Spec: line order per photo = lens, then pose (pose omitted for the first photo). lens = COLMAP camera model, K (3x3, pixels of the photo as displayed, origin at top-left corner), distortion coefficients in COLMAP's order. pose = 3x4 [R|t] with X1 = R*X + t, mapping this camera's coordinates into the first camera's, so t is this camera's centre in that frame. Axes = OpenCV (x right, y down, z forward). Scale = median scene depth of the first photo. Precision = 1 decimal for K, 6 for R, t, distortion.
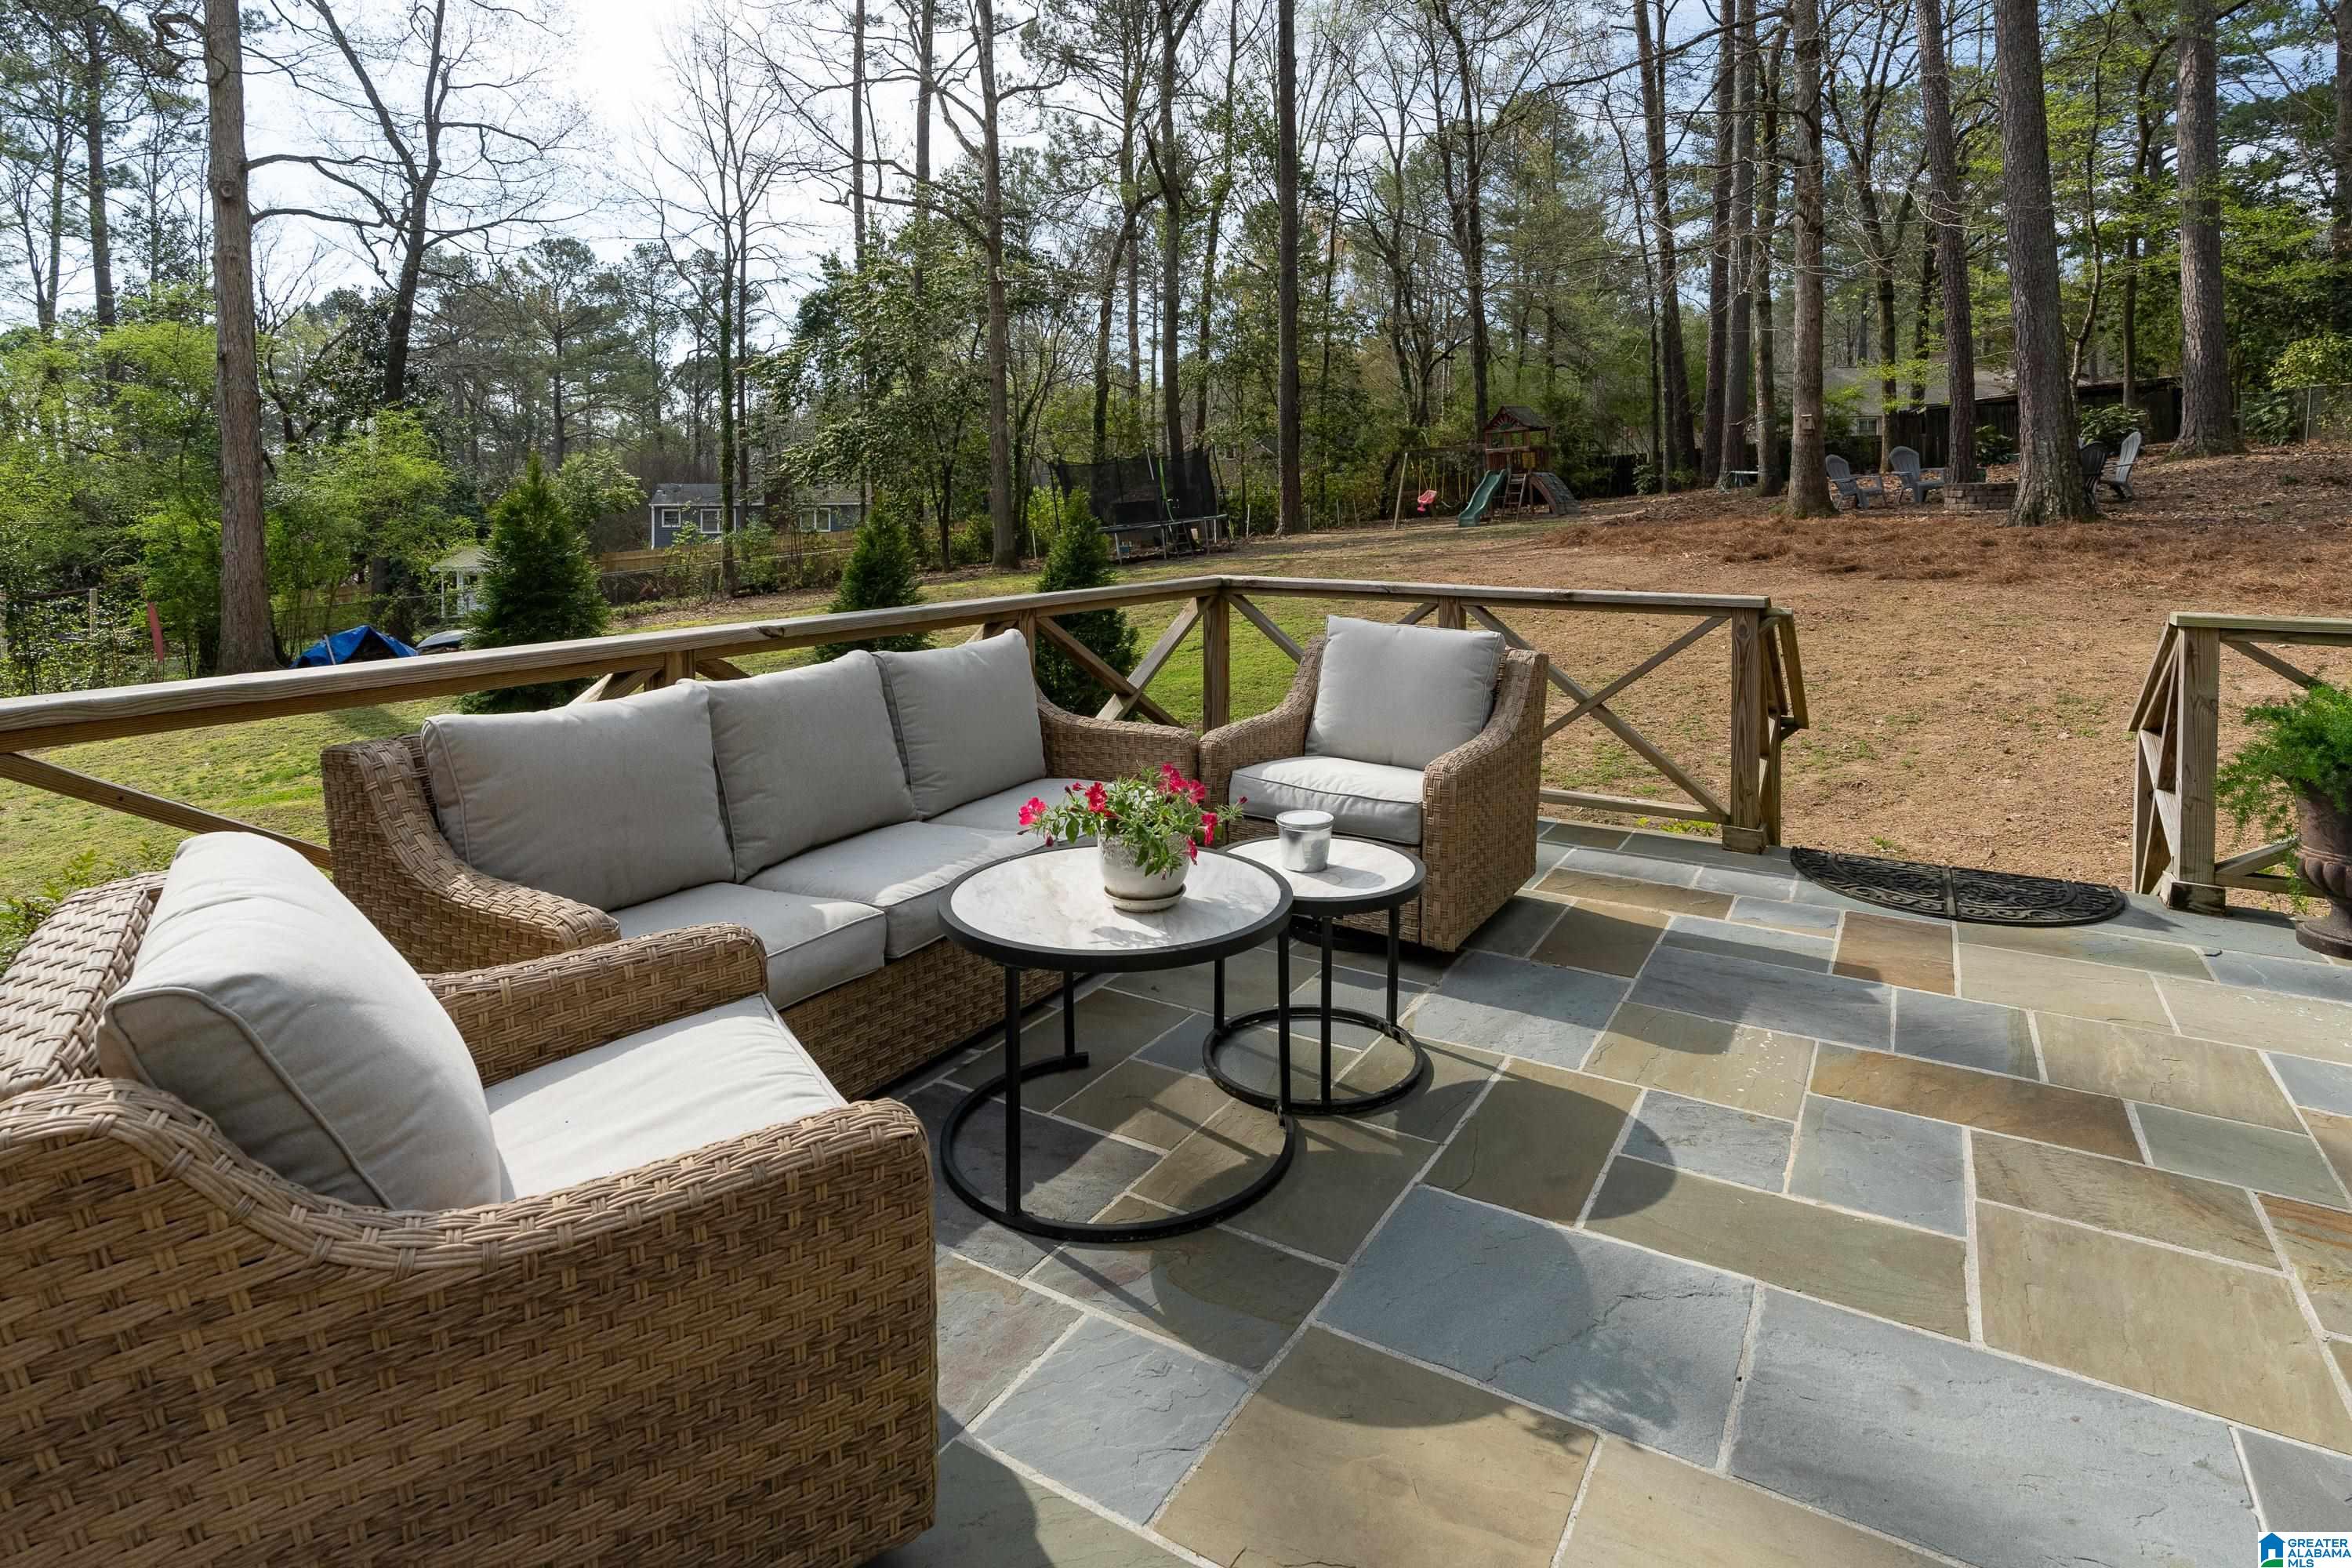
lens RADIAL K [[1210.1, 0, 1176.7], [0, 1210.1, 510.9], [0, 0, 1]] dist [0.000465, 0.000259]
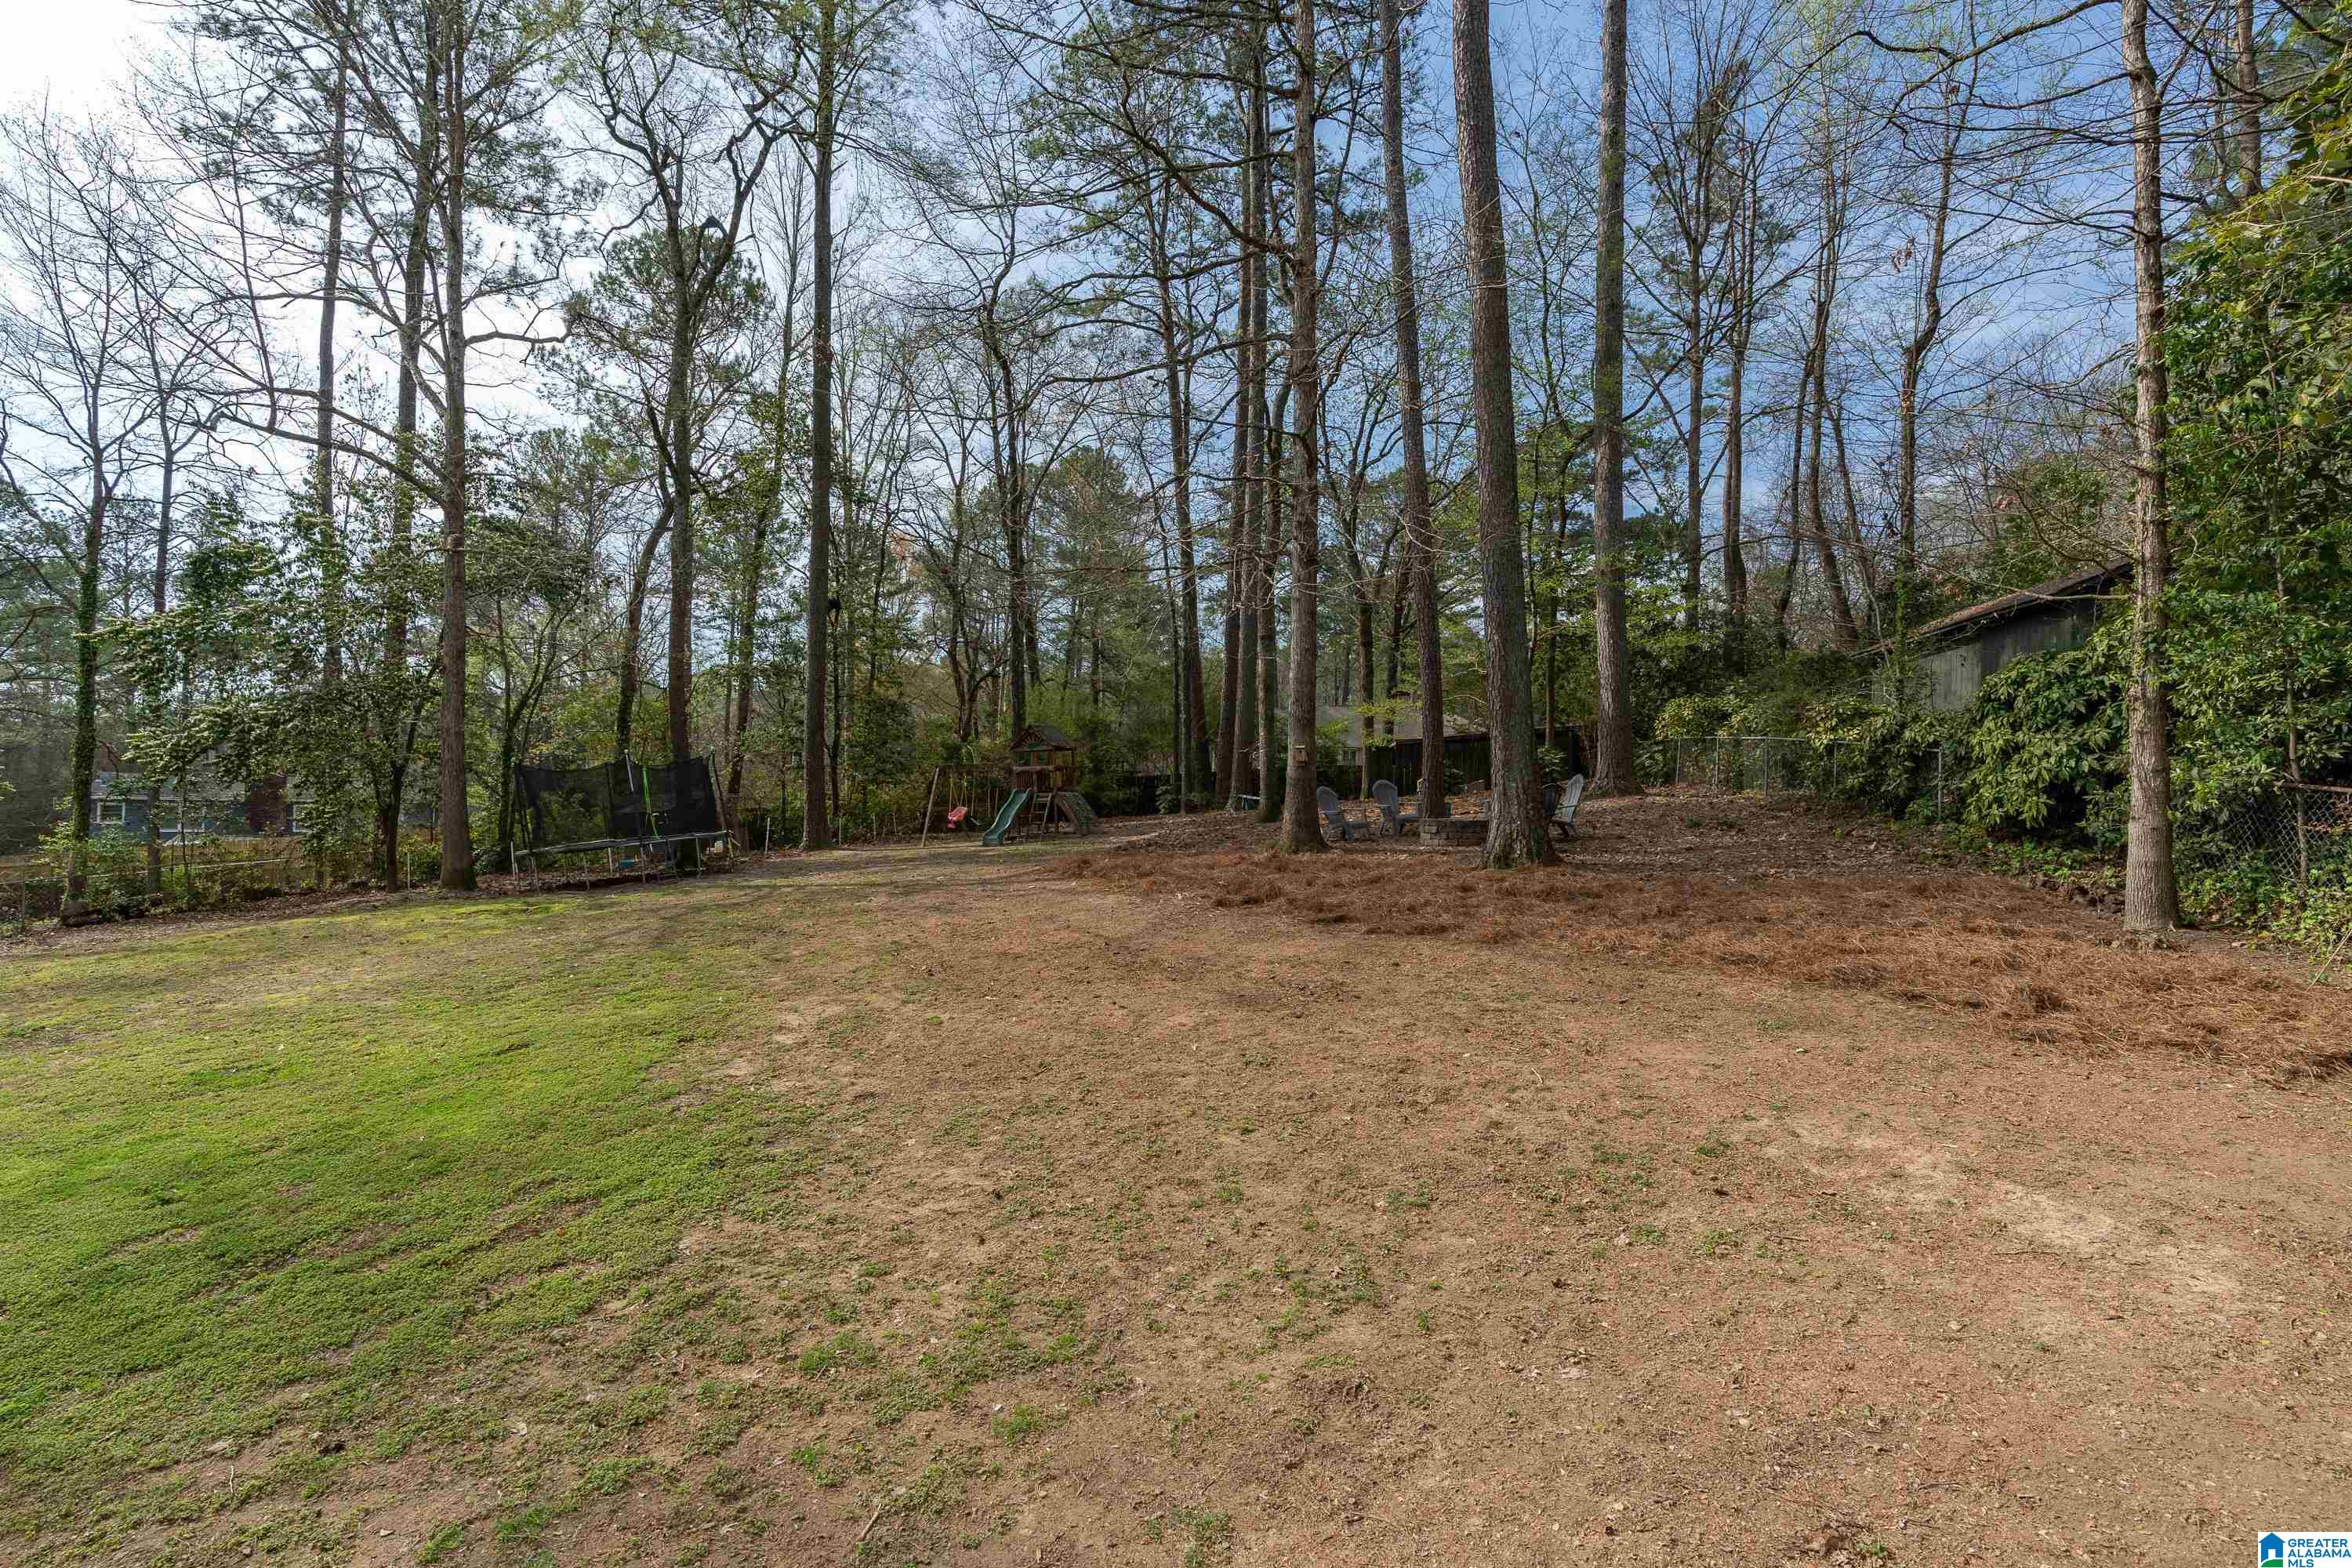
lens RADIAL K [[1109.3, 0, 1172.9], [0, 1109.3, 793.1], [0, 0, 1]] dist [-0.005077, 0.002522]
pose [[0.934906, 0.023457, 0.354120, 0.090339], [-0.015722, 0.999571, -0.024703, -0.014707], [-0.354547, 0.017527, 0.934874, 0.167281]]
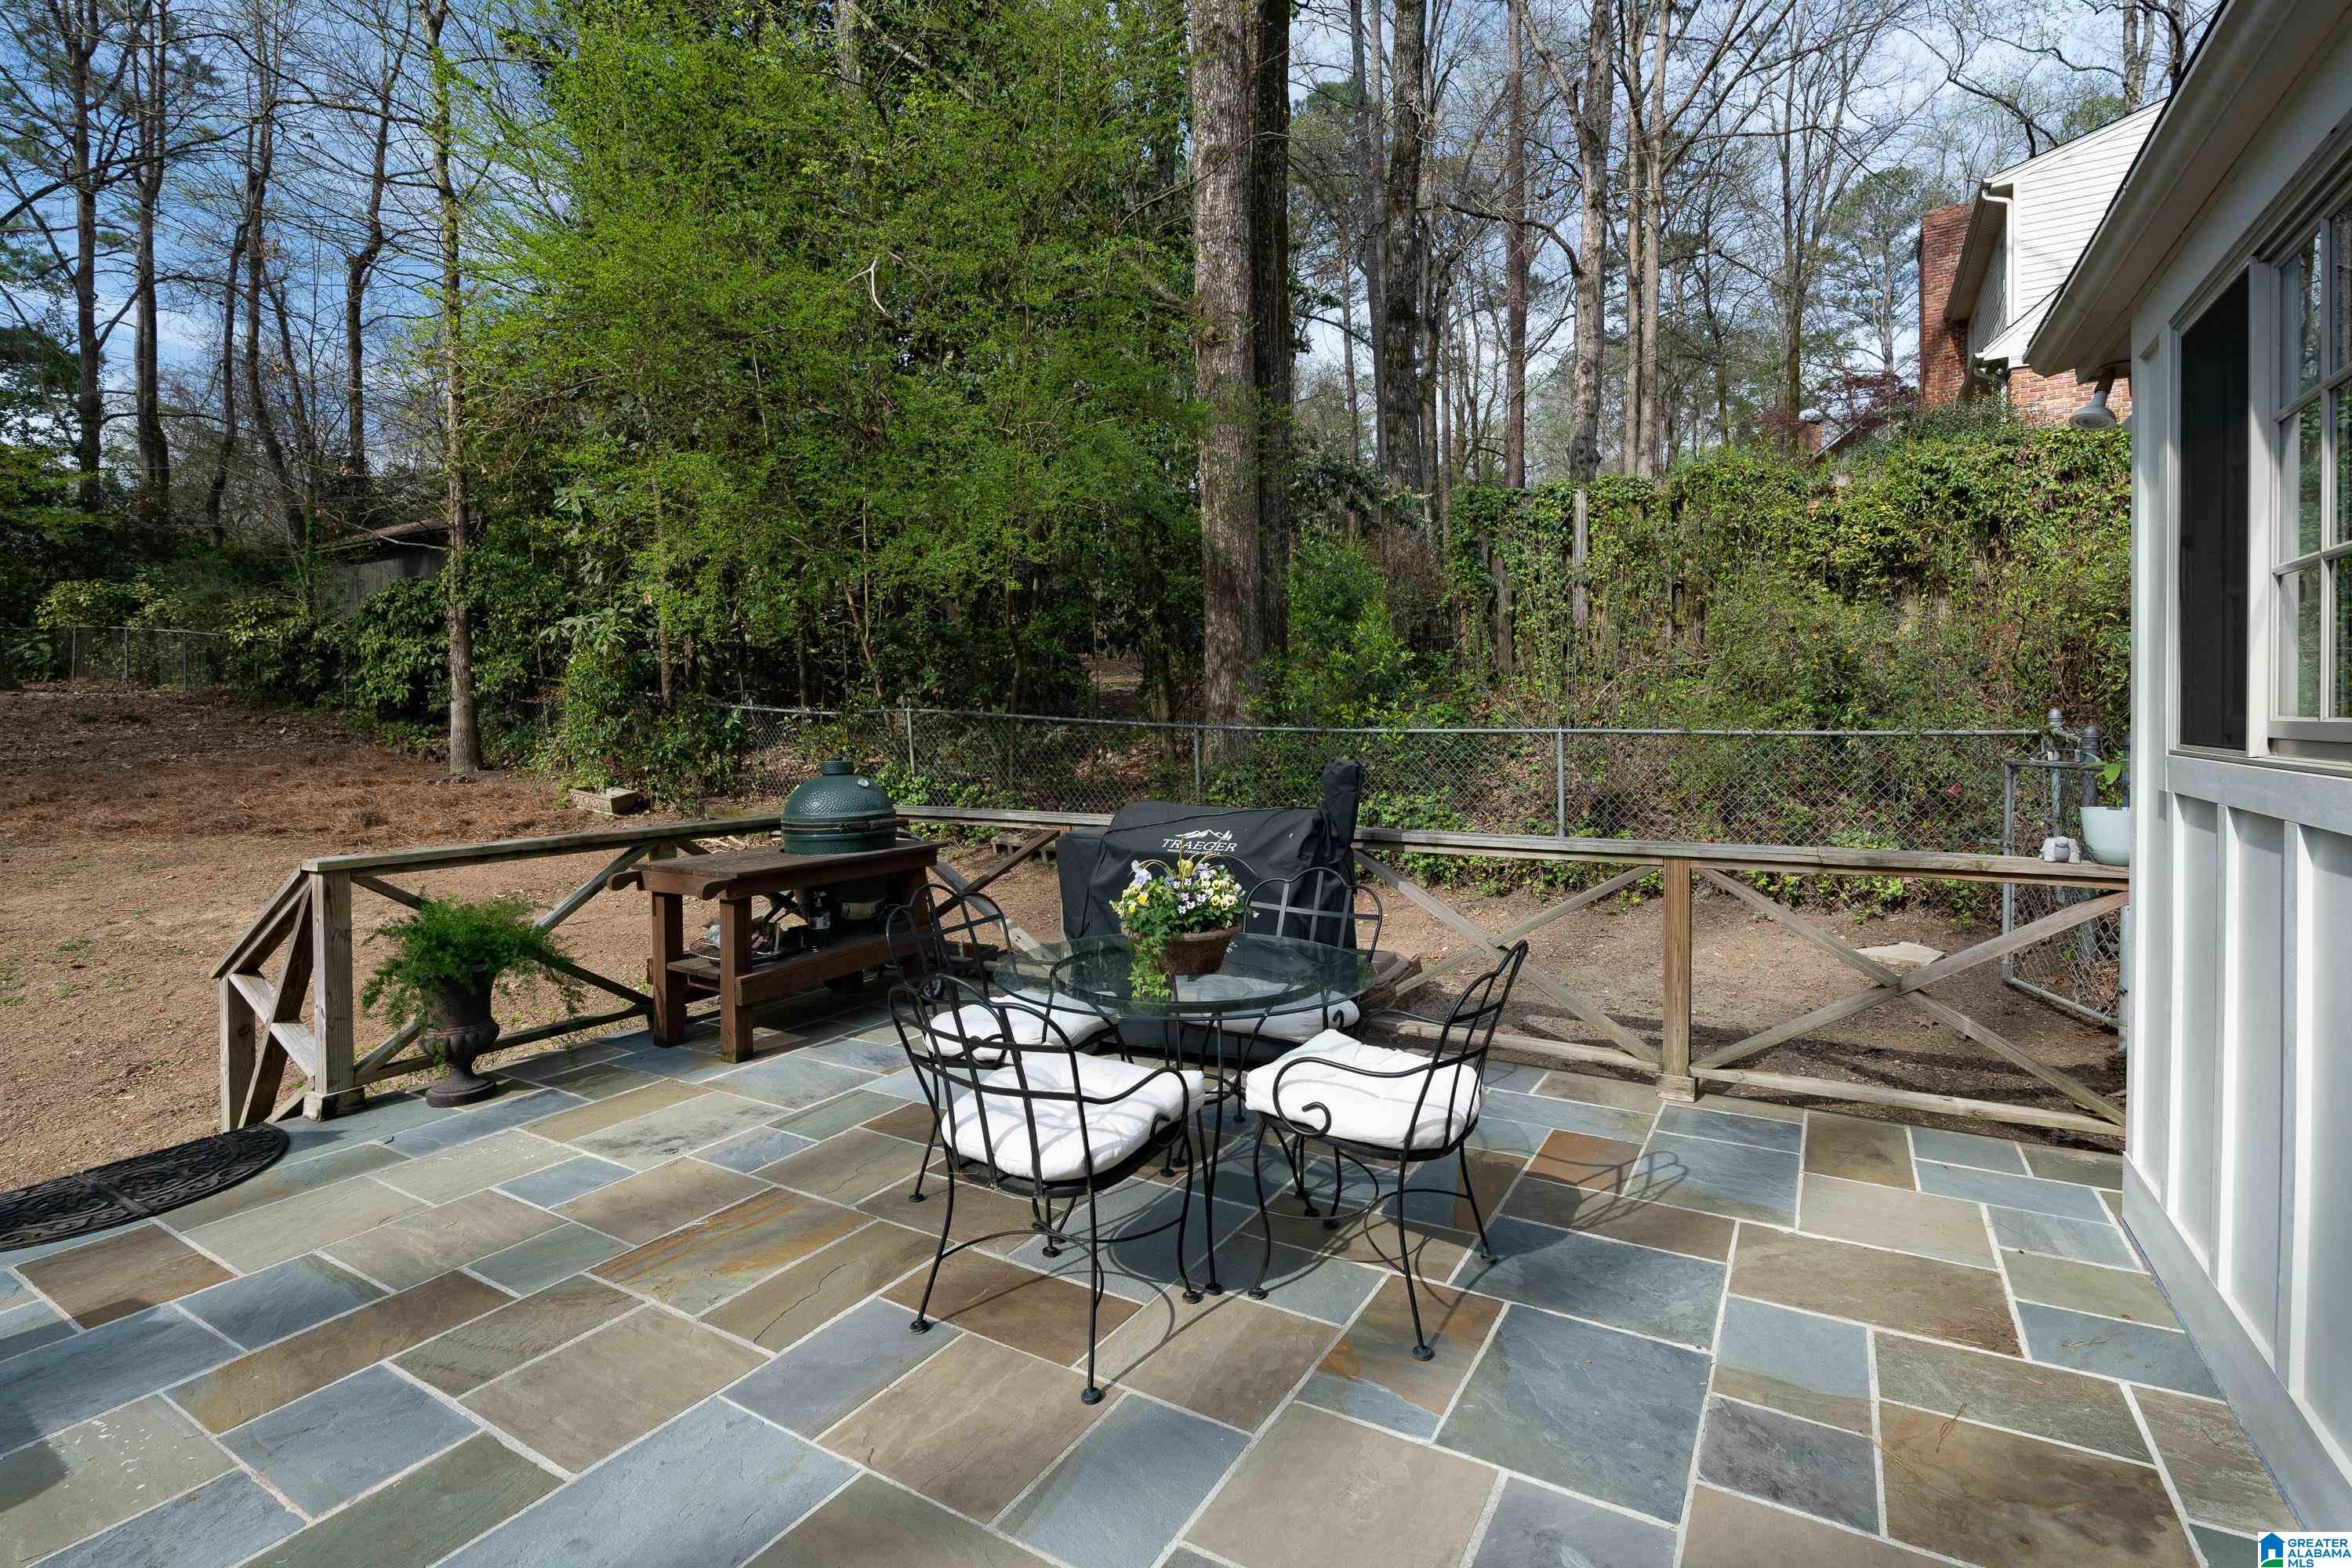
lens RADIAL K [[1109.3, 0, 1217.1], [0, 1109.3, 727.1], [0, 0, 1]] dist [-0.005077, 0.002522]
pose [[-0.010372, -0.014178, 0.999846, -0.033722], [0.024893, 0.999586, 0.014433, -0.005272], [-0.999636, 0.025039, -0.010015, 0.025347]]
